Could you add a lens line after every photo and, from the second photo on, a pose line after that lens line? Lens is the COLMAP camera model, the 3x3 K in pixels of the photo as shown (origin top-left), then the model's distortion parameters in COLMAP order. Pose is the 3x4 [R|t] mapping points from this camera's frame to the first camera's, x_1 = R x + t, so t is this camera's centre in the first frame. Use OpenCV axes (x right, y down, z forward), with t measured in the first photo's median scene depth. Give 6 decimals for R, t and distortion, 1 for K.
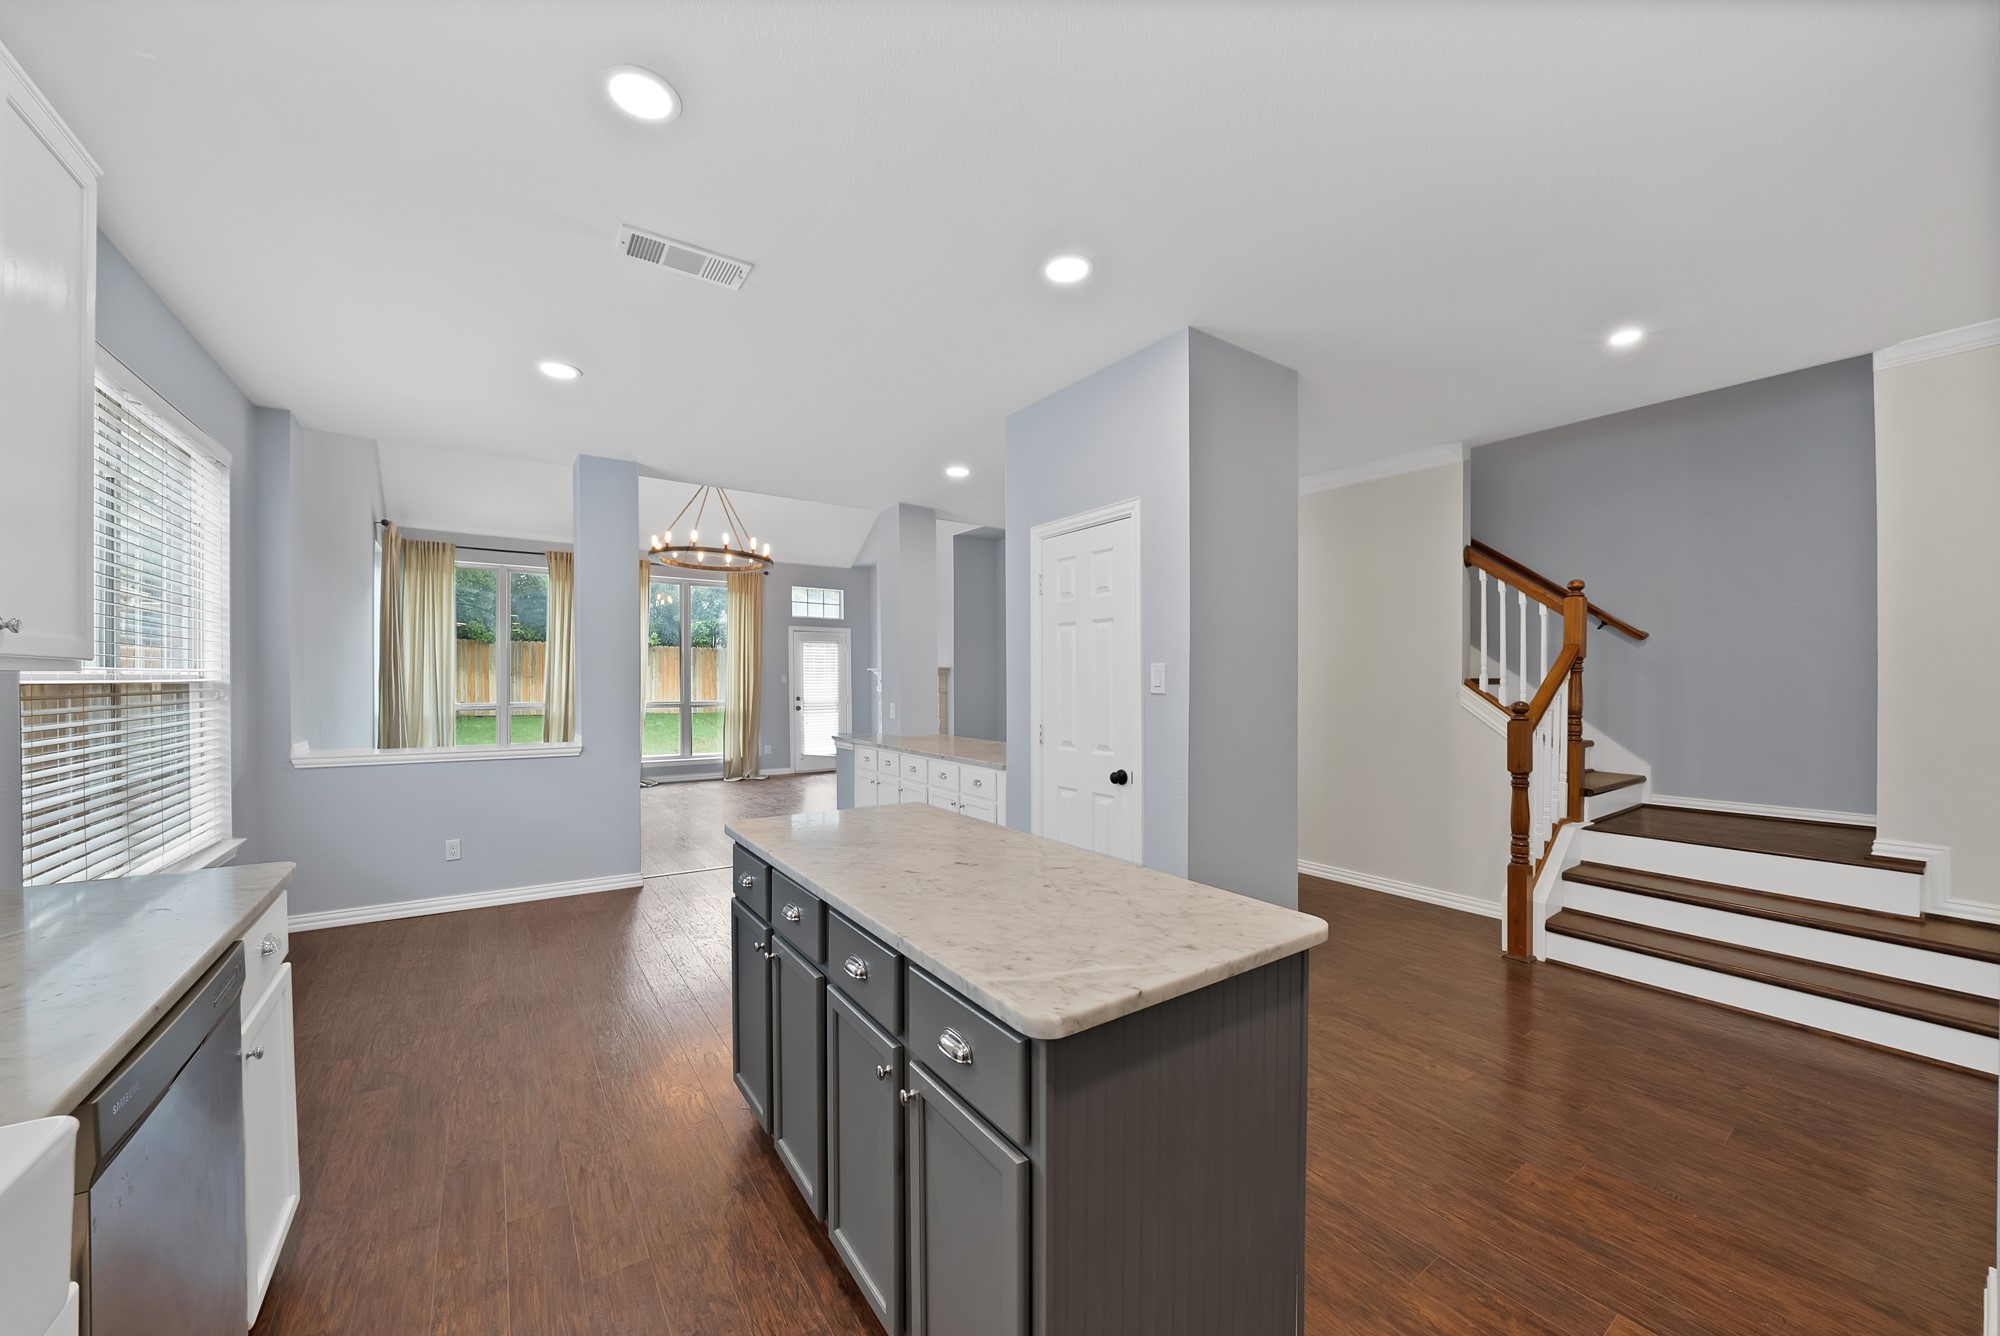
lens RADIAL K [[726.7, 0, 999.0], [0, 726.7, 674.3], [0, 0, 1]] dist [0.003317, 0.000229]
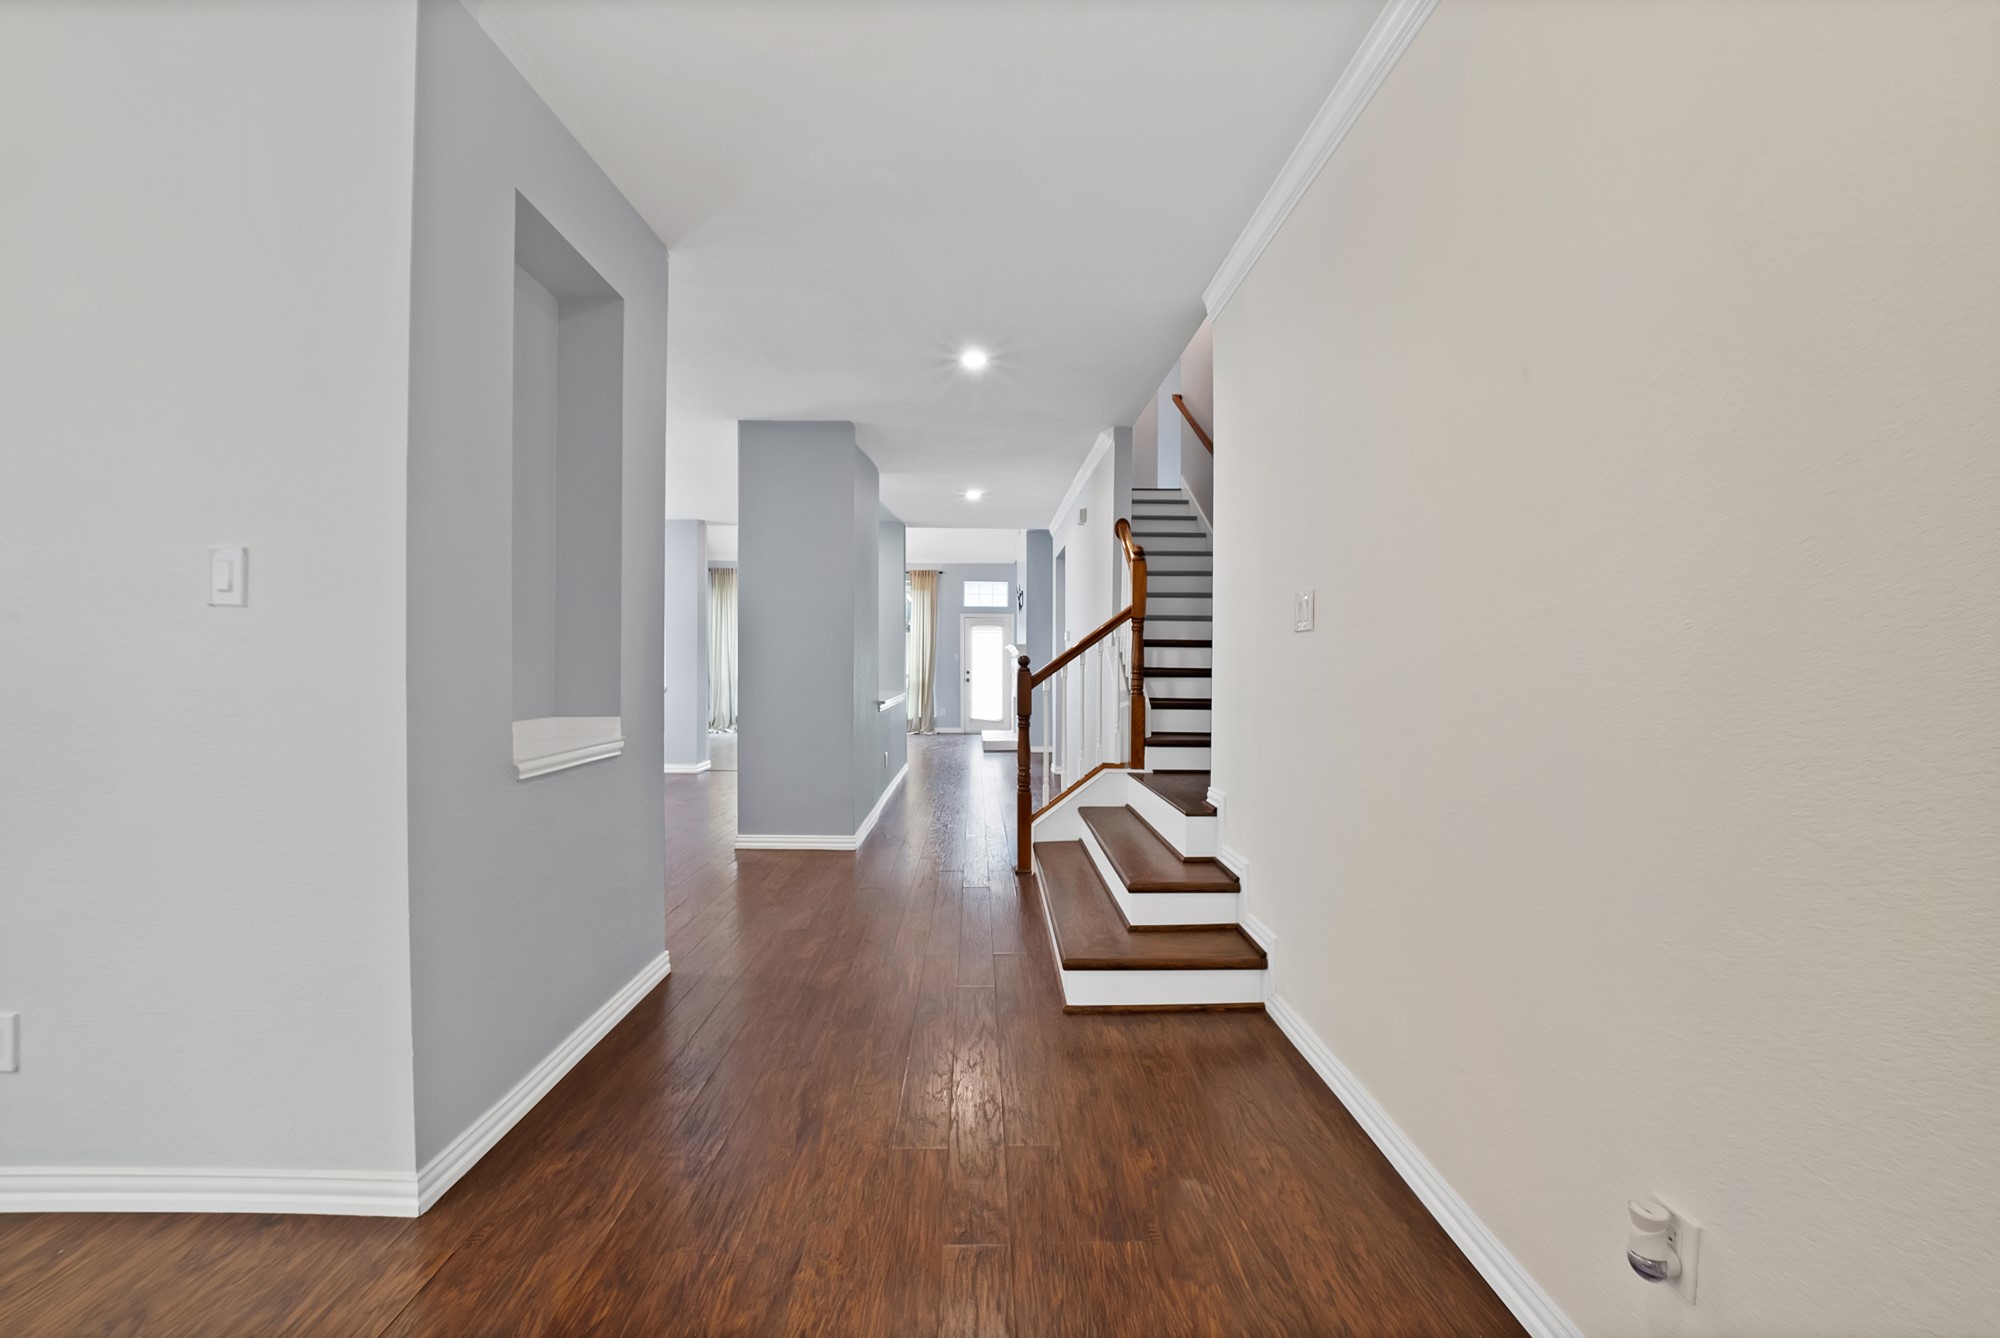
lens RADIAL K [[726.7, 0, 981.8], [0, 726.7, 669.2], [0, 0, 1]] dist [0.003317, 0.000229]
pose [[0.821487, 0.002222, -0.570223, 0.452037], [0.004846, 0.999929, 0.010879, 0.014814], [0.570206, -0.011700, 0.821418, -0.003809]]
